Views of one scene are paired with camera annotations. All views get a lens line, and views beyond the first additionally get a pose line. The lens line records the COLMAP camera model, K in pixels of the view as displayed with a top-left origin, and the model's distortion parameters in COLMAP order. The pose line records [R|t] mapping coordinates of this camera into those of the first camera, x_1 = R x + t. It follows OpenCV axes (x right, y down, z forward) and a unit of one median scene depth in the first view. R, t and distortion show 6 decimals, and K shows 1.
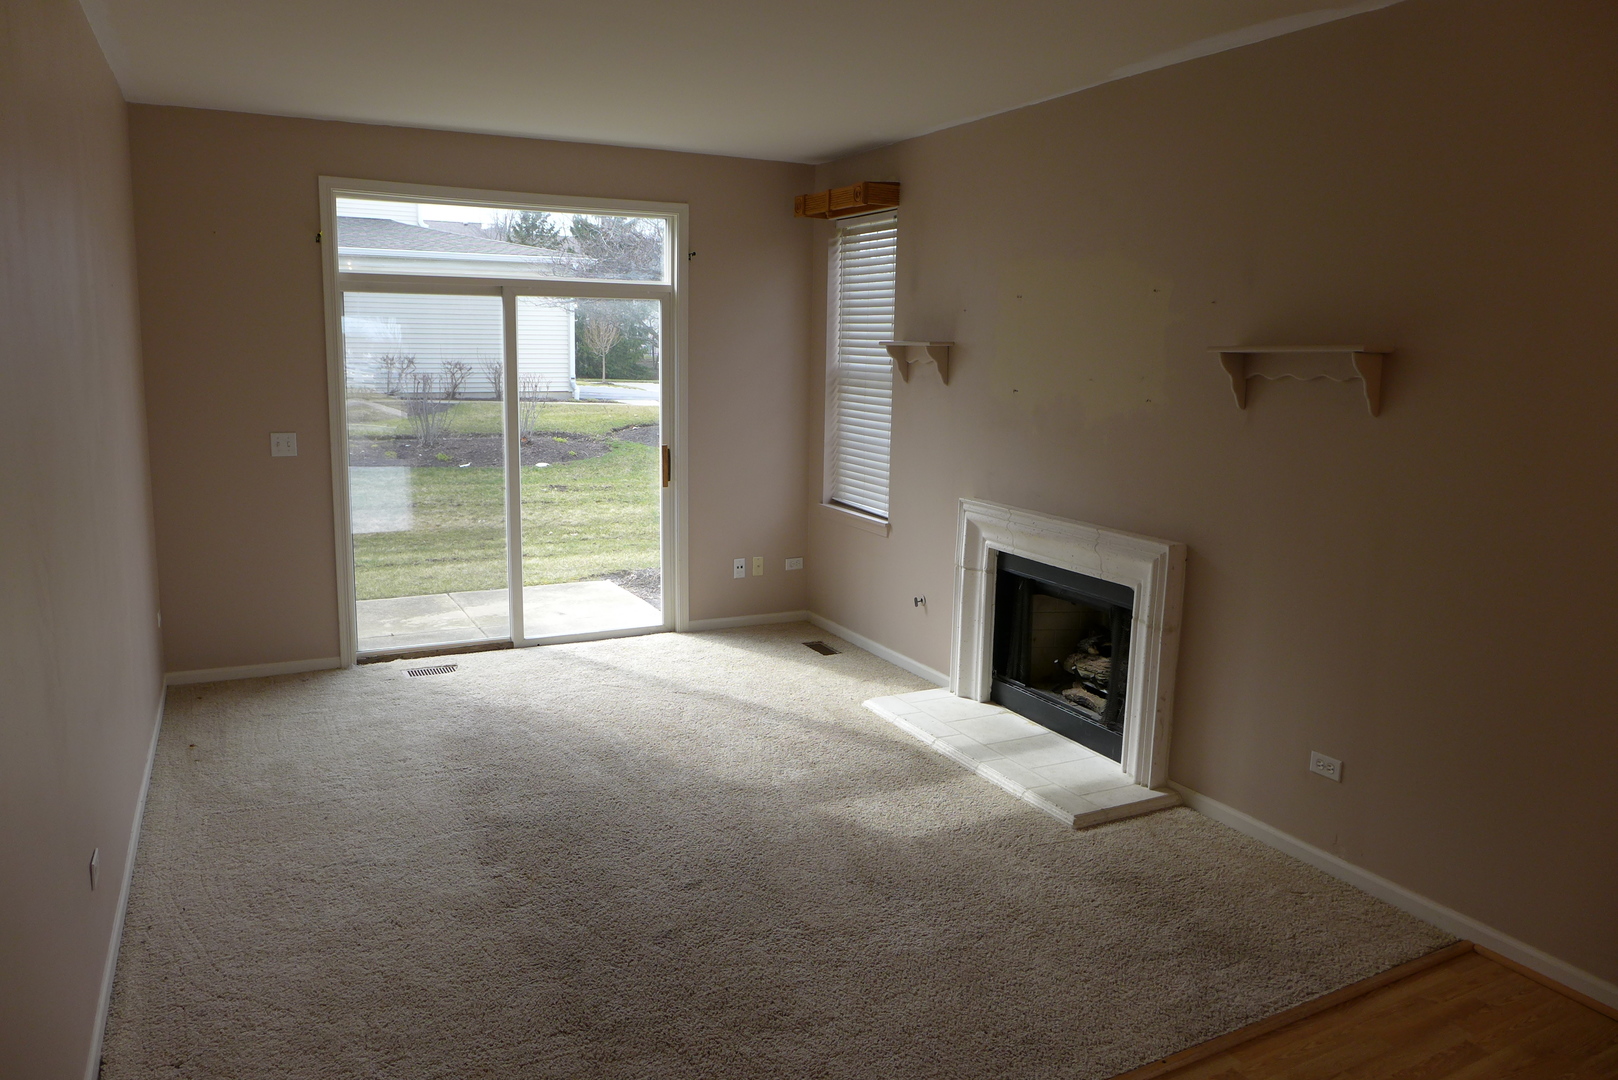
lens RADIAL K [[1116.1, 0, 798.6], [0, 1116.1, 538.7], [0, 0, 1]] dist [-0.055693, 0.019167]
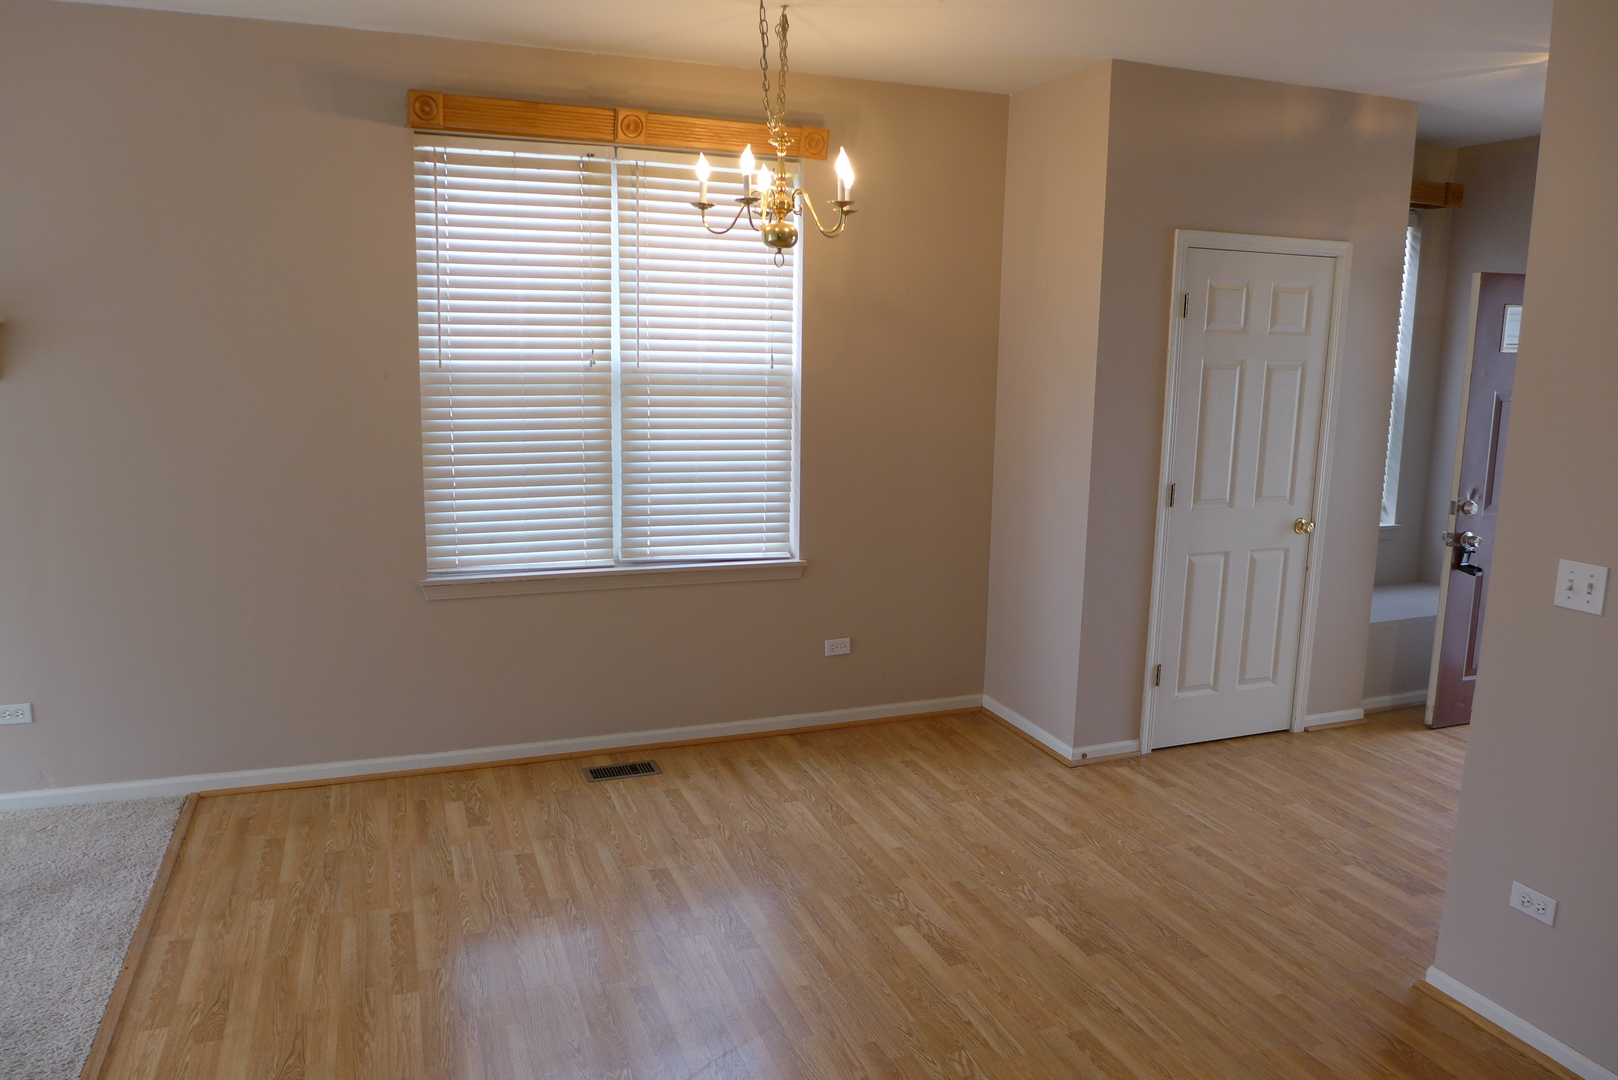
lens RADIAL K [[1116.1, 0, 798.6], [0, 1116.1, 538.7], [0, 0, 1]] dist [-0.055693, 0.019167]
pose [[0.109118, -0.186718, 0.976335, -0.303183], [0.149518, 0.974108, 0.169582, -0.016229], [-0.982719, 0.127476, 0.134210, 0.066960]]
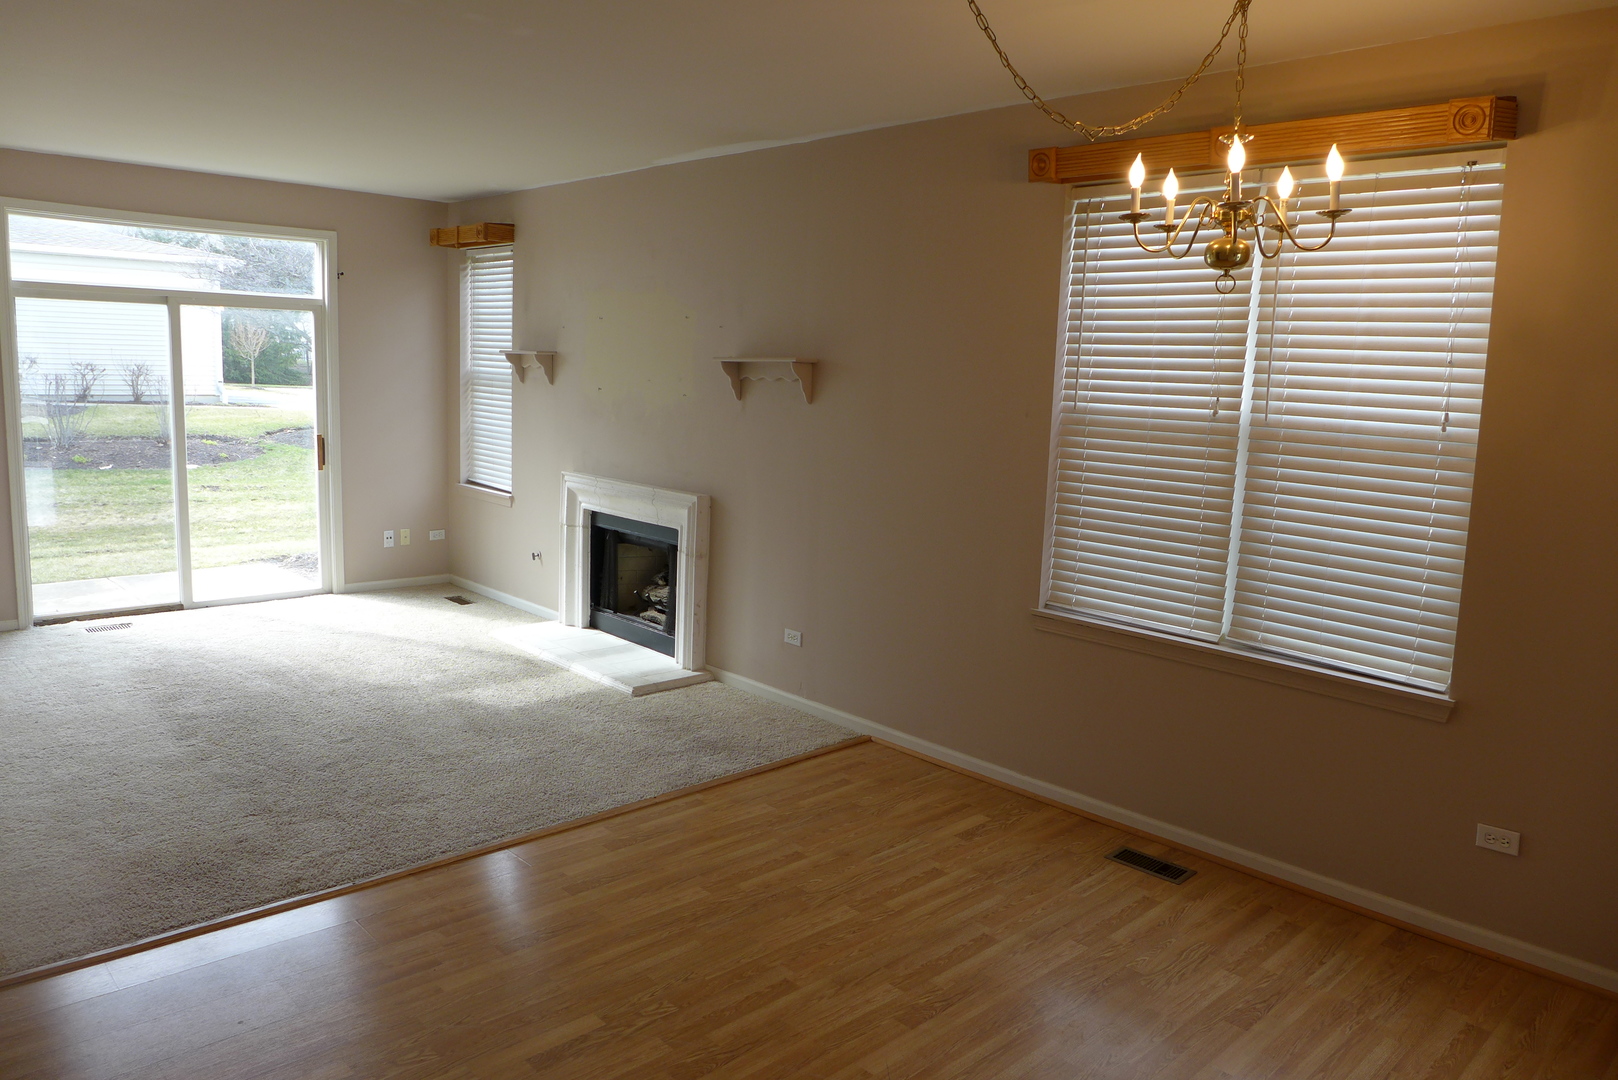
lens RADIAL K [[1116.1, 0, 798.6], [0, 1116.1, 538.7], [0, 0, 1]] dist [-0.055693, 0.019167]
pose [[0.959167, -0.023335, 0.281875, 0.042599], [0.025846, 0.999652, -0.005192, 0.056384], [-0.281656, 0.012265, 0.959437, -0.325878]]
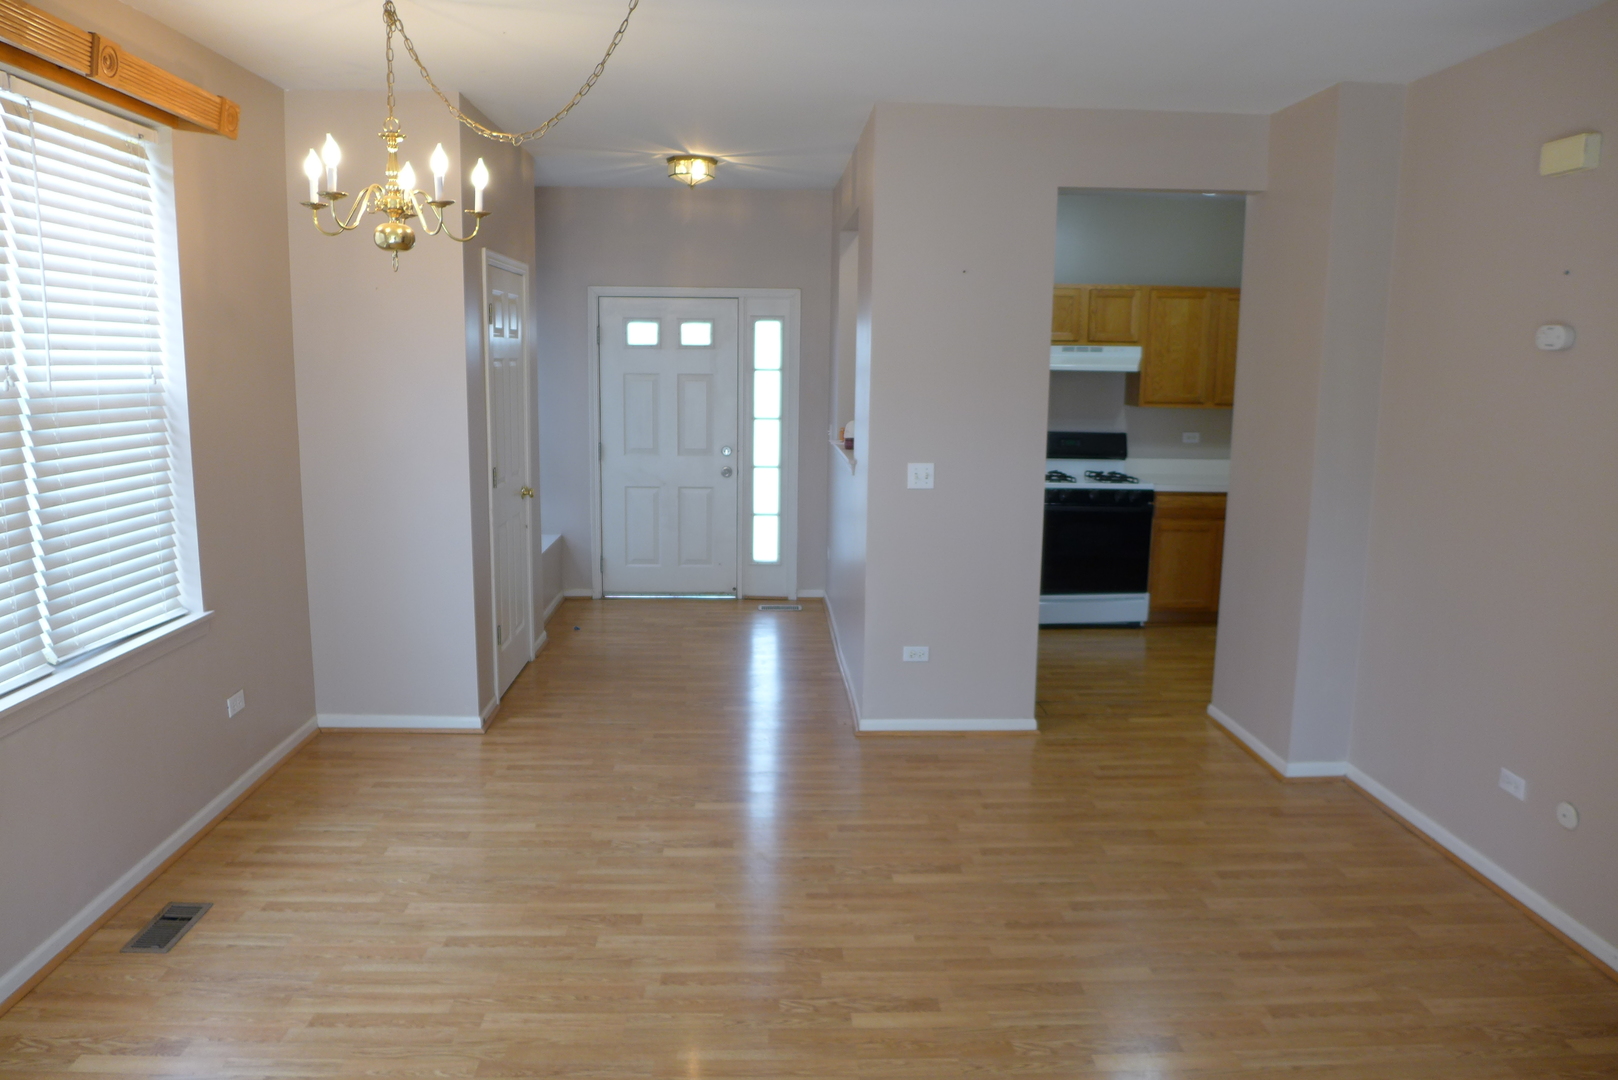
lens RADIAL K [[1116.9, 0, 803.9], [0, 1116.9, 537.0], [0, 0, 1]] dist [-0.069456, 0.010414]
pose [[-0.911645, -0.092177, 0.400508, -0.079713], [0.042409, 0.948222, 0.314765, -0.111206], [-0.408784, 0.303939, -0.860533, 0.657074]]
